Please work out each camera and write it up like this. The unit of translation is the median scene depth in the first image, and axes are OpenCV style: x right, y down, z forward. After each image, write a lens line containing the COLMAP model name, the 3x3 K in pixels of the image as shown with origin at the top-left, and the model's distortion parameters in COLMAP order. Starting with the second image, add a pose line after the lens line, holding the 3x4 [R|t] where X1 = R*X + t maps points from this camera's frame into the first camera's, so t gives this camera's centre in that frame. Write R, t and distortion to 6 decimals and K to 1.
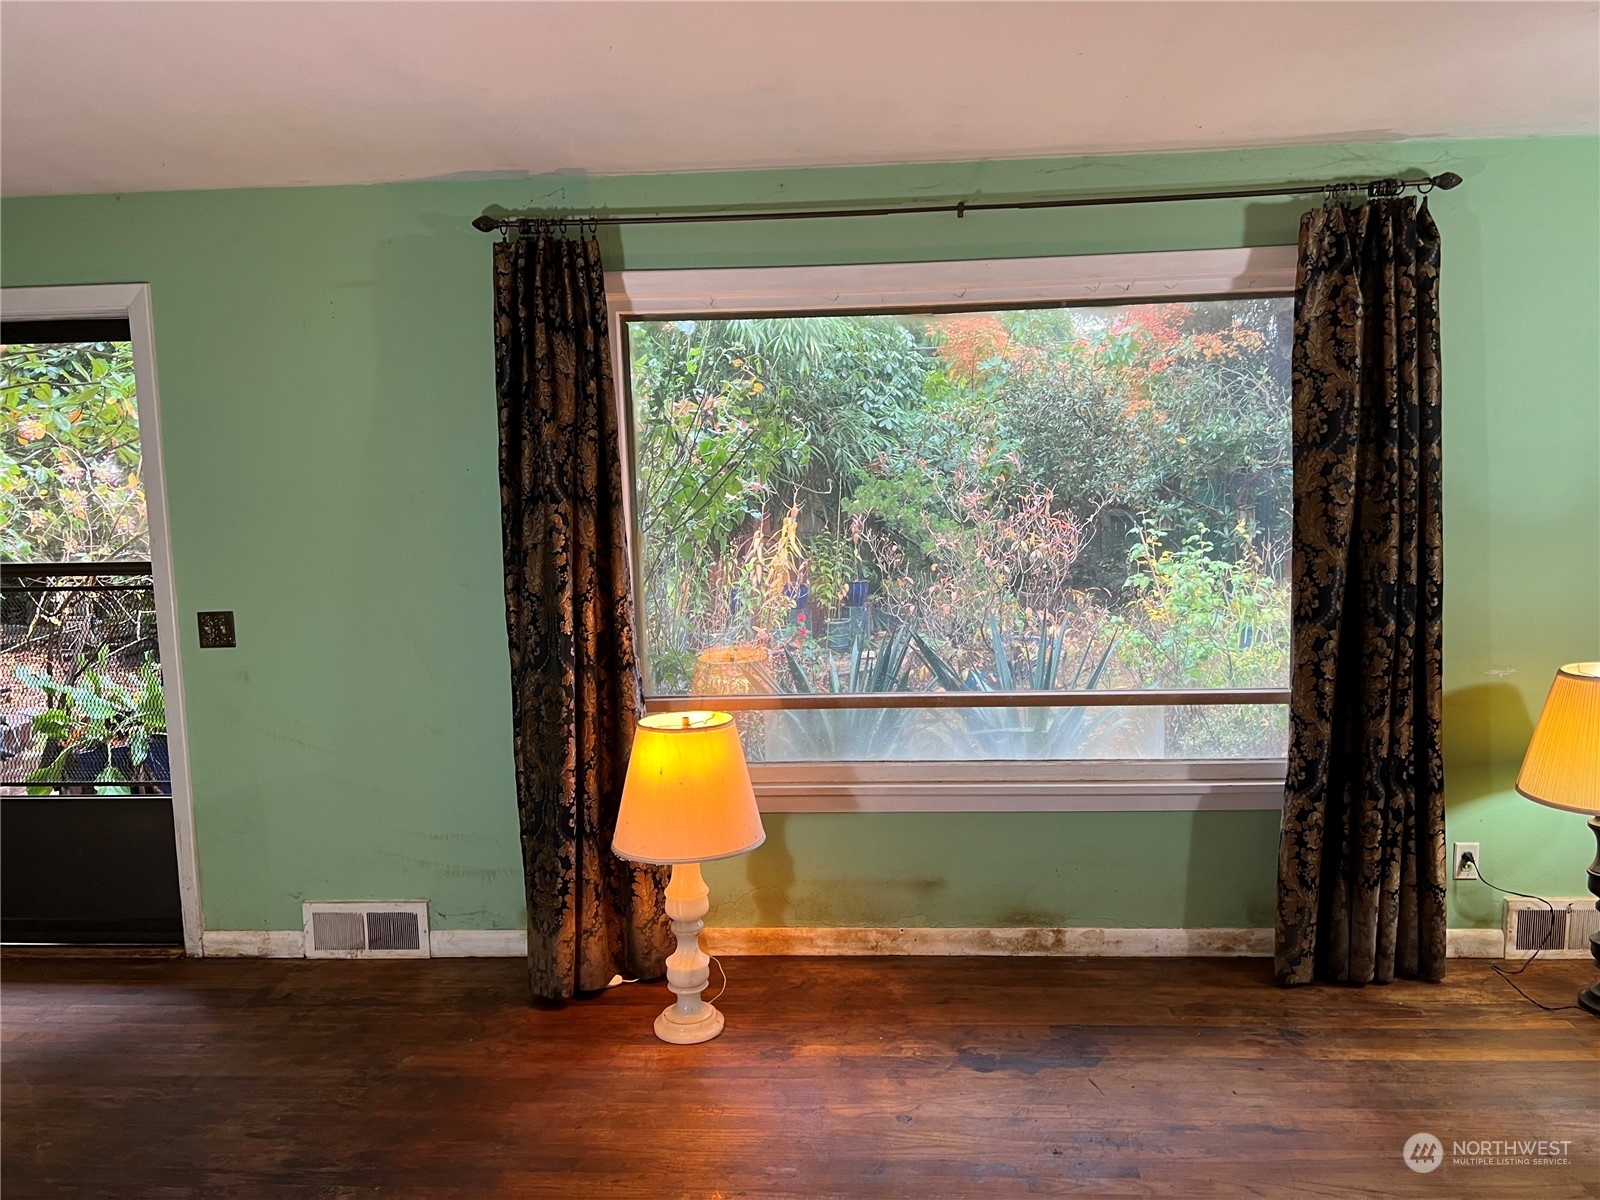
lens RADIAL K [[1221.8, 0, 800.0], [0, 1221.8, 600.0], [0, 0, 1]] dist [0.053779, -0.006399]
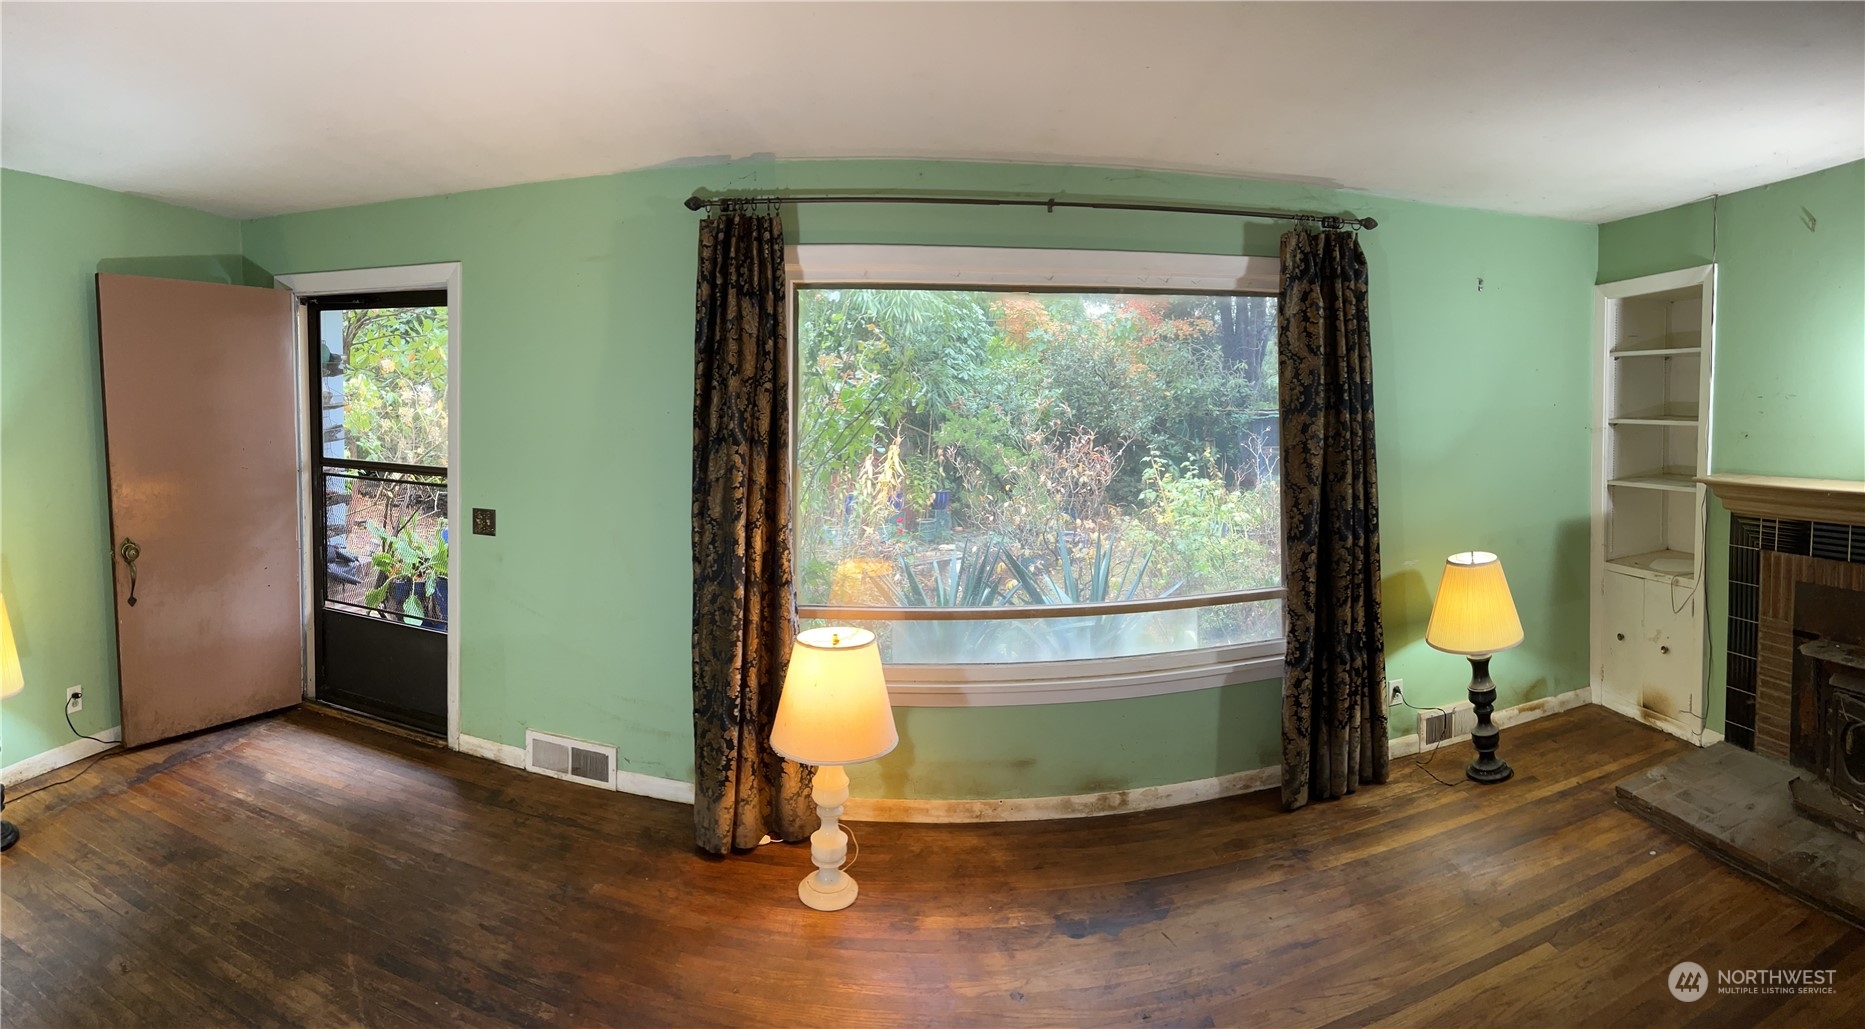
lens RADIAL K [[1287.2, 0, 932.5], [0, 1287.2, 514.5], [0, 0, 1]] dist [-0.007138, -0.000781]
pose [[0.997768, 0.032287, -0.058445, 0.072870], [-0.034573, 0.998659, -0.038533, 0.033238], [0.057123, 0.040468, 0.997547, -0.247022]]
